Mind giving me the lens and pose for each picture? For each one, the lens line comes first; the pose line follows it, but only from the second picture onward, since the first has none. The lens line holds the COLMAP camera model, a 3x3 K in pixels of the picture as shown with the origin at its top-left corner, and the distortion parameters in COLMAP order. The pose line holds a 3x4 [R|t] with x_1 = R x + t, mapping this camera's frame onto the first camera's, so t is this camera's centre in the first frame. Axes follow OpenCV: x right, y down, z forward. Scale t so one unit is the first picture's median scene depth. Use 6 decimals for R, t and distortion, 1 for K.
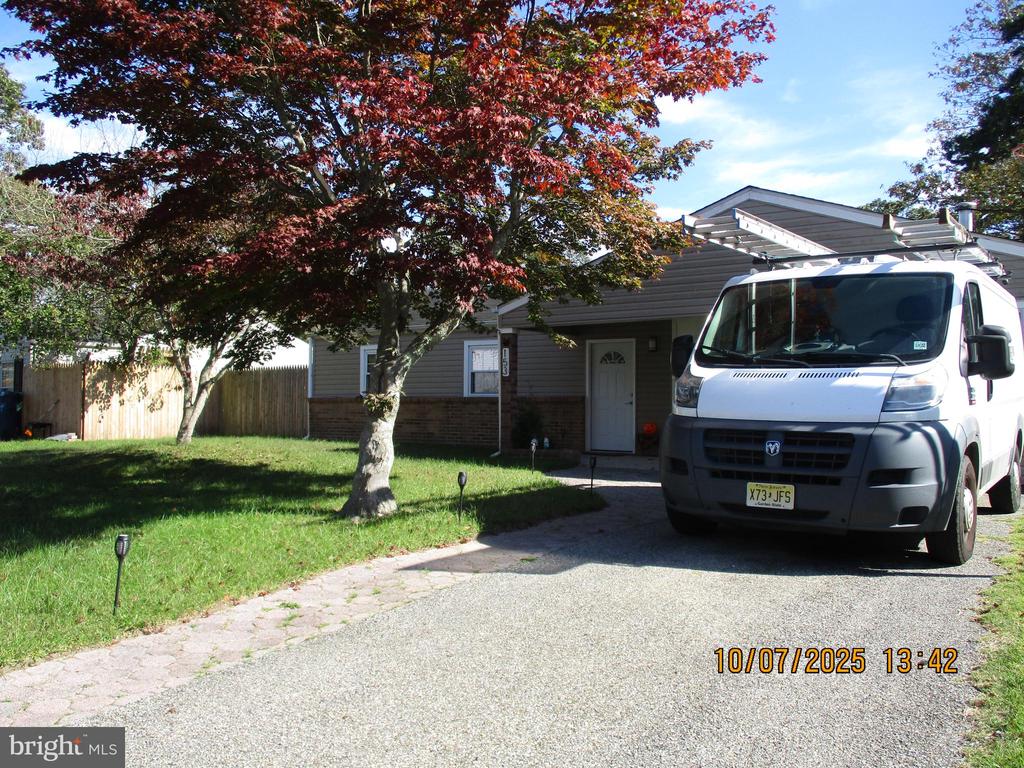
lens RADIAL K [[862.5, 0, 508.5], [0, 862.5, 387.4], [0, 0, 1]] dist [-0.022572, 0.010789]
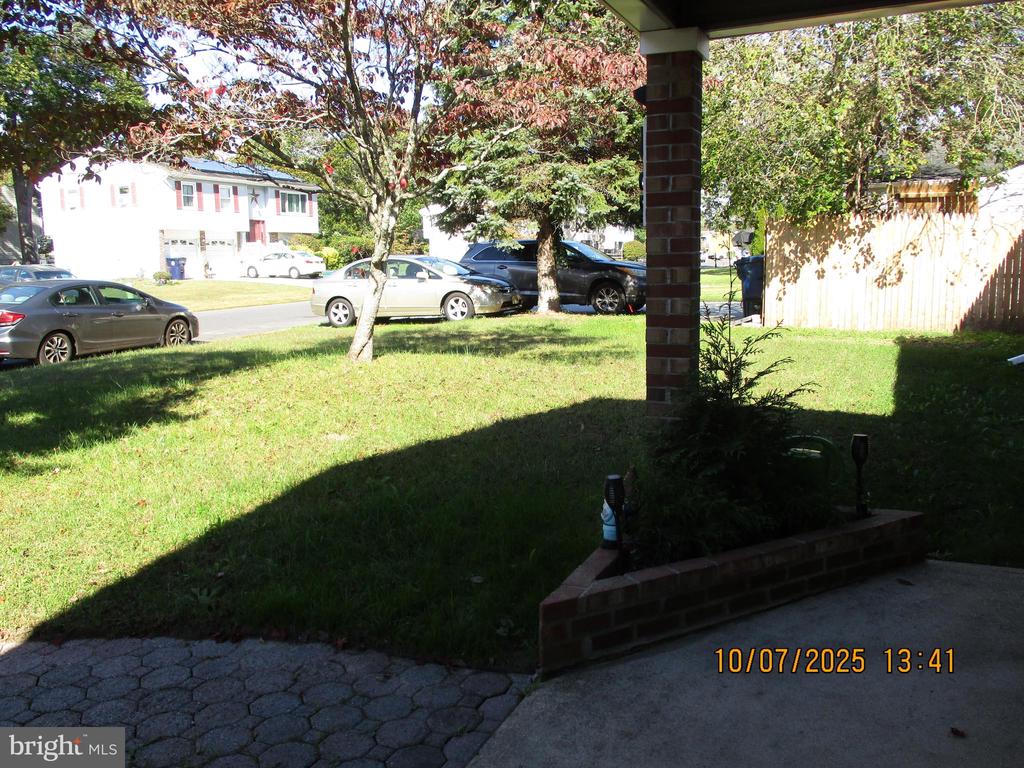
lens RADIAL K [[862.5, 0, 509.3], [0, 862.5, 381.9], [0, 0, 1]] dist [-0.022572, 0.010789]
pose [[0.215470, 0.140594, -0.966336, 0.189212], [0.018086, 0.988837, 0.147901, -0.002729], [0.976343, -0.049345, 0.210521, 0.733015]]
